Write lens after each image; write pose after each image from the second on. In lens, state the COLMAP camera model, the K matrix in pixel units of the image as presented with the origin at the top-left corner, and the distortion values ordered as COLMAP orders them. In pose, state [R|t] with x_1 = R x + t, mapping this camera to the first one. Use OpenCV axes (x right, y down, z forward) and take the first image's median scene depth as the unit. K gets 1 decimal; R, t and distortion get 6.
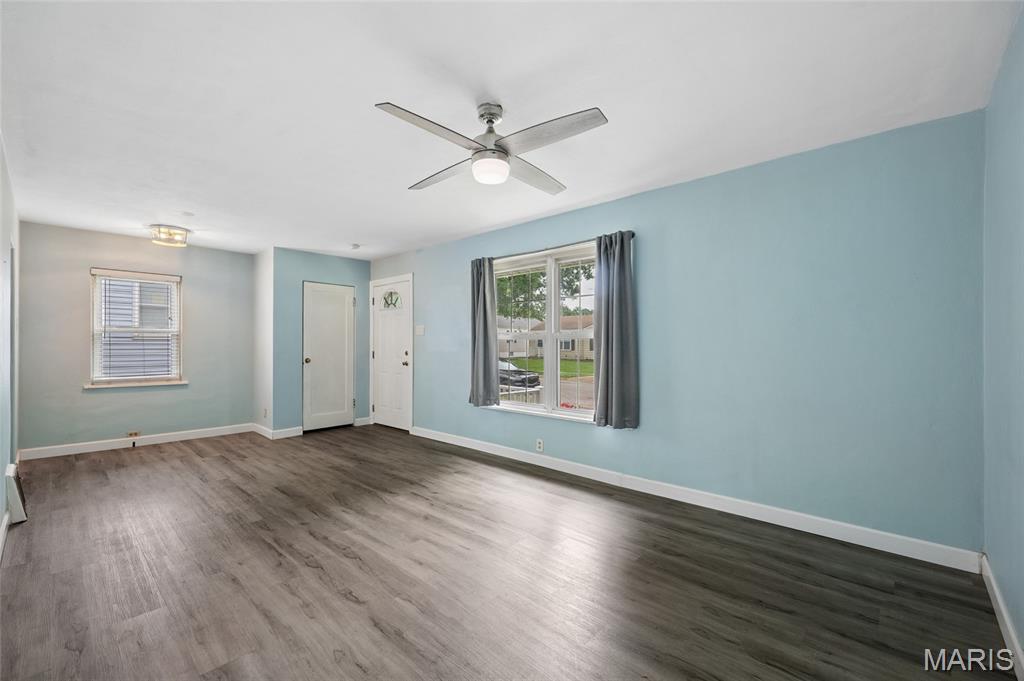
lens RADIAL K [[433.8, 0, 512.2], [0, 433.8, 345.8], [0, 0, 1]] dist [-0.003824, -0.000026]
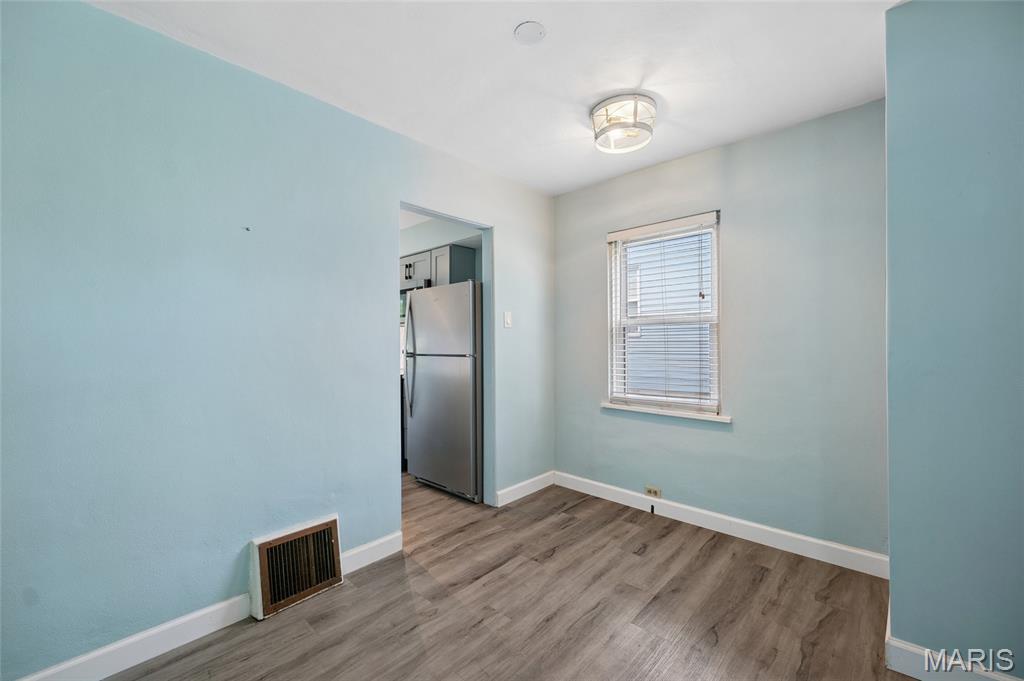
lens RADIAL K [[418.2, 0, 514.0], [0, 418.2, 346.5], [0, 0, 1]] dist [0.003568, -0.000032]
pose [[-0.002576, -0.001755, -0.999995, -0.293328], [0.003161, 0.999993, -0.001763, 0.001167], [0.999992, -0.003166, -0.002570, 0.818651]]
